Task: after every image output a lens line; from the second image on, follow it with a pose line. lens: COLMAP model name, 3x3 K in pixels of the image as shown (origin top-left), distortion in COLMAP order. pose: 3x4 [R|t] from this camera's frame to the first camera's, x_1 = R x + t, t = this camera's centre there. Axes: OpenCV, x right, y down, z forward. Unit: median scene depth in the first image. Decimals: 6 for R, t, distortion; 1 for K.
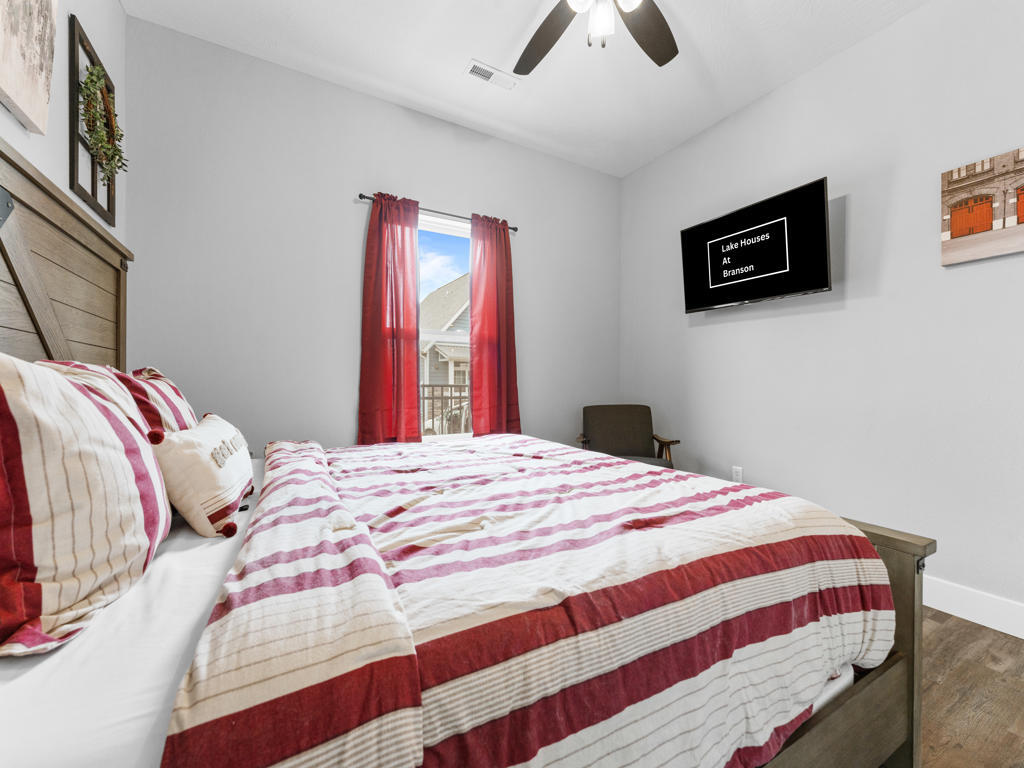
lens RADIAL K [[414.4, 0, 516.6], [0, 414.4, 387.4], [0, 0, 1]] dist [0.002214, -0.000672]
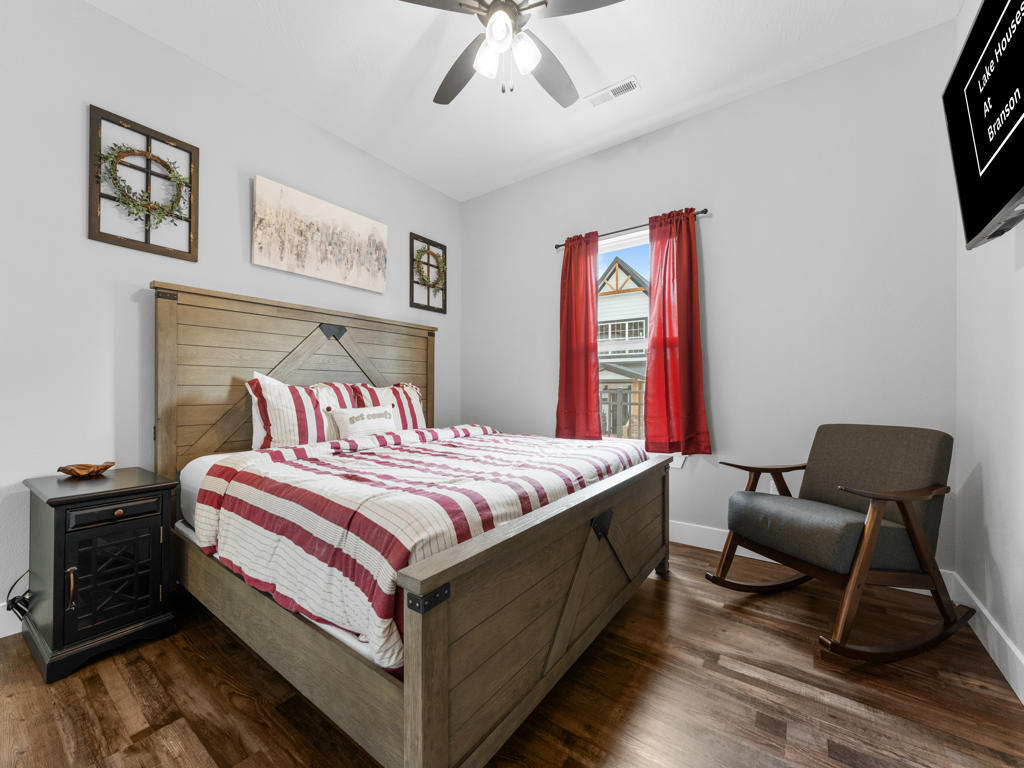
lens RADIAL K [[414.4, 0, 509.7], [0, 414.4, 386.7], [0, 0, 1]] dist [0.002214, -0.000672]
pose [[0.414286, -0.011712, -0.910071, 0.704885], [-0.004824, 0.999875, -0.015064, 0.001101], [0.910134, 0.010631, 0.414178, 0.310468]]
